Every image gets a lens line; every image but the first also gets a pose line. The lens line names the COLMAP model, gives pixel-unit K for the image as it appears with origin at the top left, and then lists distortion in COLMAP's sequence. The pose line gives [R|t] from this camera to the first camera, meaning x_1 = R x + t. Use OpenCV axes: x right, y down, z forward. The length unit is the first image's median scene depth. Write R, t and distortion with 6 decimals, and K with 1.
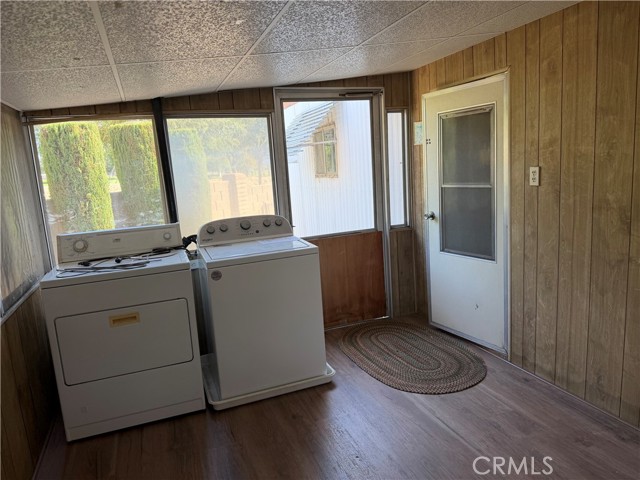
lens RADIAL K [[448.3, 0, 318.6], [0, 448.3, 240.8], [0, 0, 1]] dist [0.053015, -0.047695]
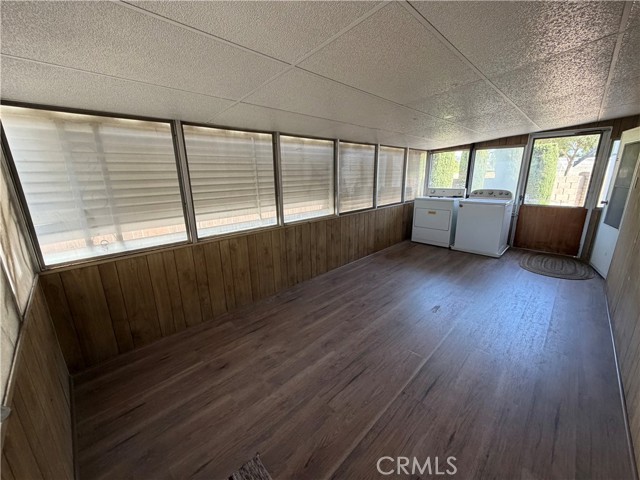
lens RADIAL K [[255.1, 0, 317.7], [0, 255.1, 238.9], [0, 0, 1]] dist [0.000347, -0.000206]
pose [[0.402570, 0.281158, -0.871141, 0.727402], [-0.171530, 0.957975, 0.229916, 0.049230], [0.899175, 0.056869, 0.433879, -0.465709]]
